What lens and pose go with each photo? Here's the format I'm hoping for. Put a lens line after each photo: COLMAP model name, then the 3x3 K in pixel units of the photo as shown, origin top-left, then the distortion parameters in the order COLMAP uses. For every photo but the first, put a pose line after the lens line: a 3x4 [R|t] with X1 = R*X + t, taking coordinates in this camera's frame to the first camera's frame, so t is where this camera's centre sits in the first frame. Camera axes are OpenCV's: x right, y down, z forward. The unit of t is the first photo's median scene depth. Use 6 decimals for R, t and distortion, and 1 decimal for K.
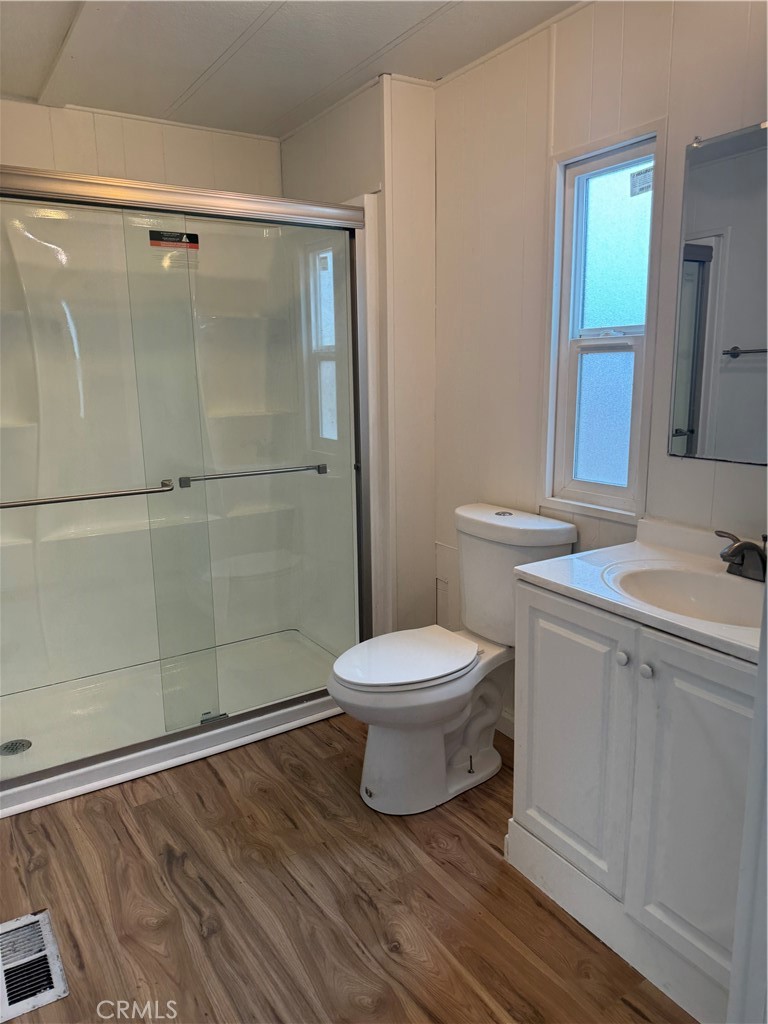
lens RADIAL K [[726.7, 0, 384.7], [0, 726.7, 511.0], [0, 0, 1]] dist [0.044049, -0.064127]
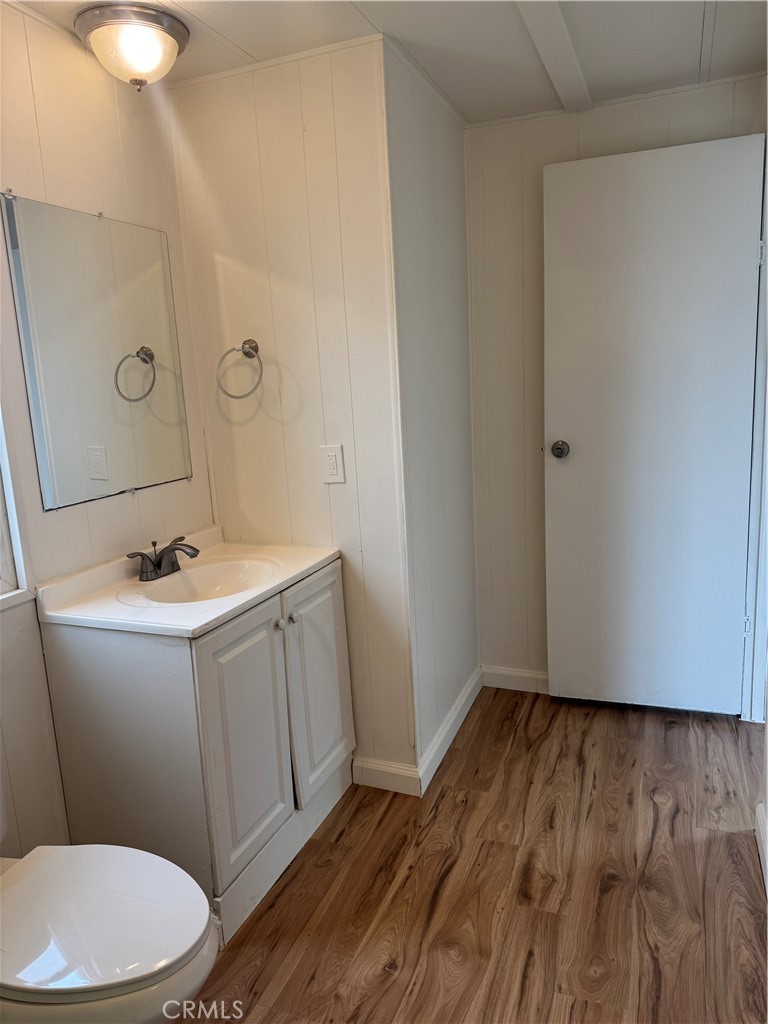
lens RADIAL K [[726.7, 0, 384.9], [0, 726.7, 512.5], [0, 0, 1]] dist [0.044049, -0.064127]
pose [[-0.592090, -0.107881, 0.798619, -0.742958], [0.215516, 0.933707, 0.285911, -0.294756], [-0.776520, 0.341400, -0.529588, 1.359722]]
